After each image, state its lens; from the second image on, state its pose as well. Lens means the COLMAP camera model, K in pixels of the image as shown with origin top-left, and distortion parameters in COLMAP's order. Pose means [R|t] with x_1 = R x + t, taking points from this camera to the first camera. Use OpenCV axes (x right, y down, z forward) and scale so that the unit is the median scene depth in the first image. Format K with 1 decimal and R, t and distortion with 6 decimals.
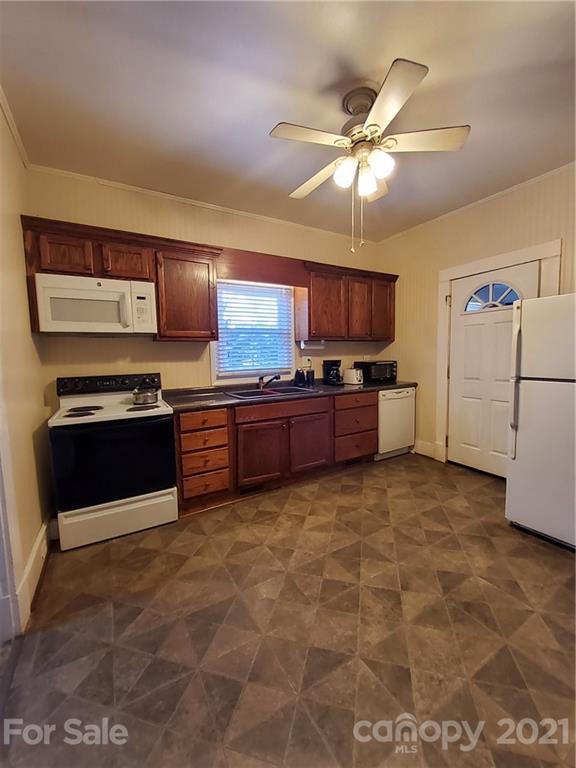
lens RADIAL K [[309.9, 0, 285.8], [0, 309.9, 379.8], [0, 0, 1]] dist [-0.000454, -0.004995]
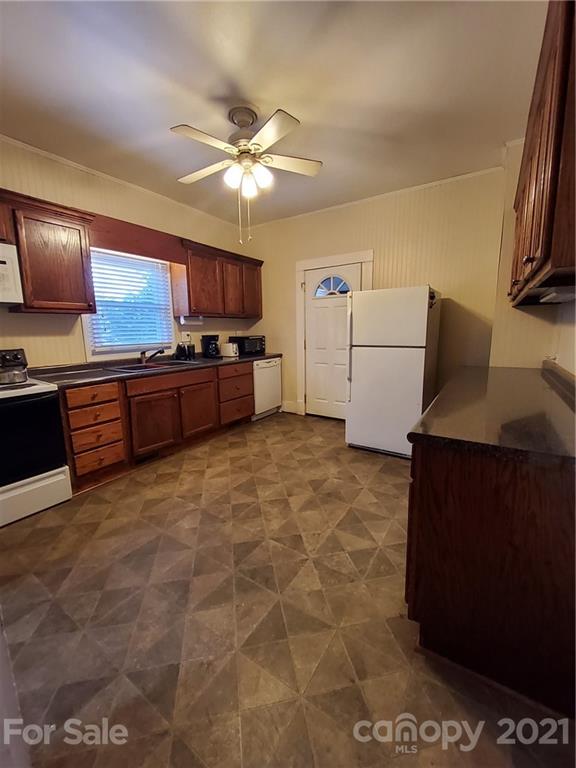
lens RADIAL K [[309.9, 0, 289.3], [0, 309.9, 380.5], [0, 0, 1]] dist [-0.000454, -0.004995]
pose [[0.894395, -0.065125, 0.442511, -0.137516], [0.032992, 0.996254, 0.079938, 0.025456], [-0.446059, -0.056897, 0.893193, -0.151648]]
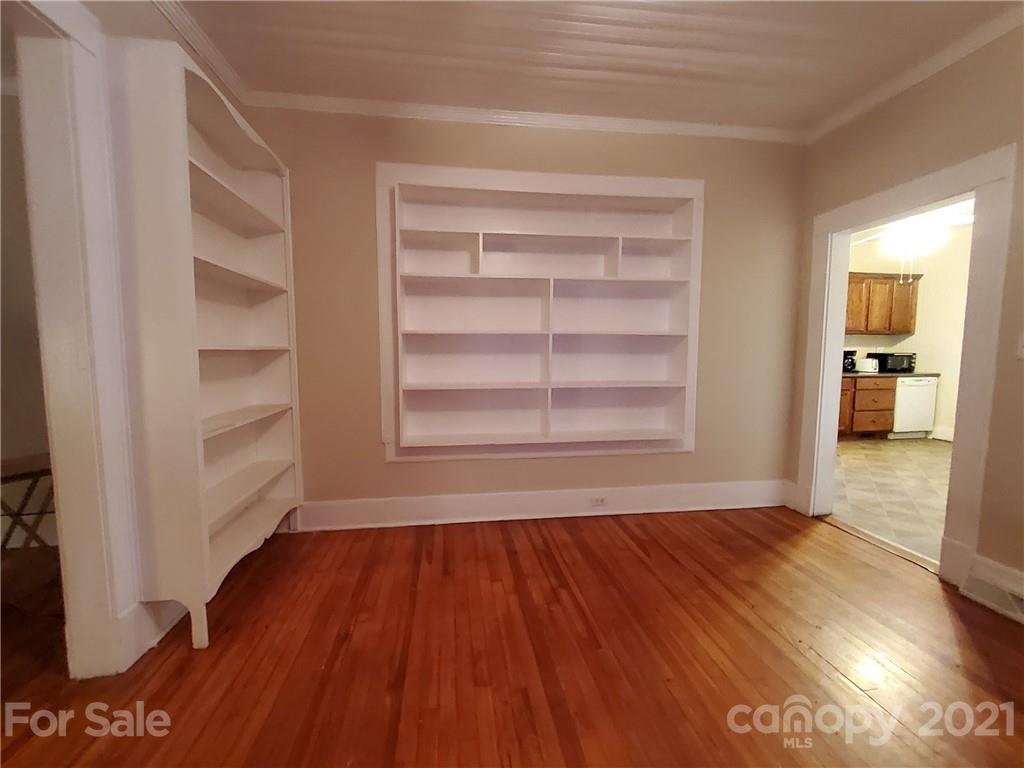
lens RADIAL K [[413.2, 0, 508.3], [0, 413.2, 380.9], [0, 0, 1]] dist [-0.000454, -0.004995]
pose [[0.925647, 0.056311, -0.374173, -0.646926], [-0.055297, 0.998379, 0.013454, 0.147665], [0.374325, 0.008237, 0.927261, -1.336393]]
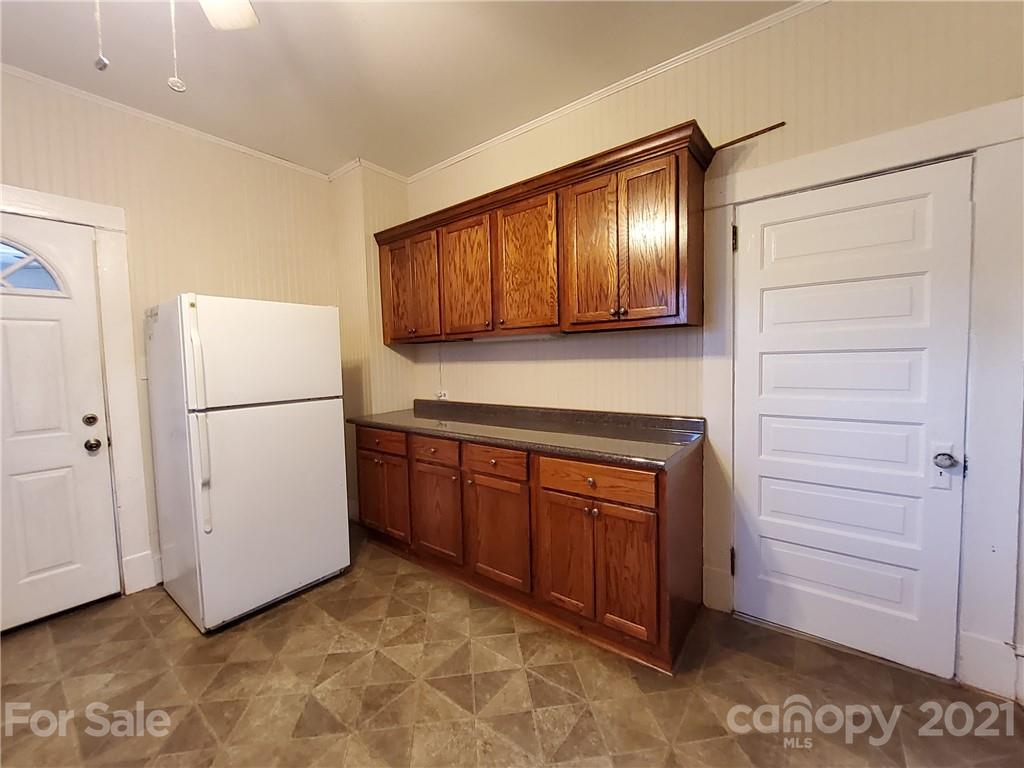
lens RADIAL K [[413.2, 0, 510.8], [0, 413.2, 379.5], [0, 0, 1]] dist [-0.000454, -0.004995]
pose [[-0.384001, -0.014329, 0.923221, -0.269838], [0.108647, 0.992232, 0.060591, -0.042373], [-0.916918, 0.123573, -0.379461, 0.588999]]
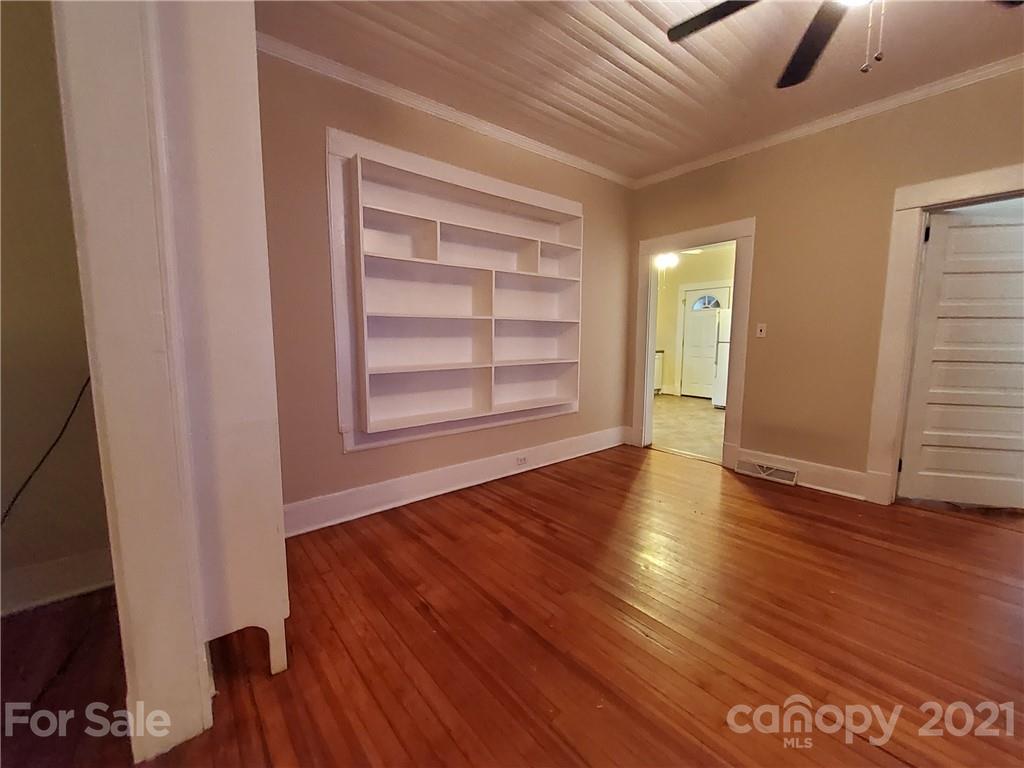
lens RADIAL K [[413.2, 0, 514.2], [0, 413.2, 377.5], [0, 0, 1]] dist [-0.000454, -0.004995]
pose [[0.985214, 0.006848, 0.171193, -1.081144], [-0.010024, 0.999793, 0.017696, 0.183752], [-0.171036, -0.019151, 0.985079, -1.514749]]
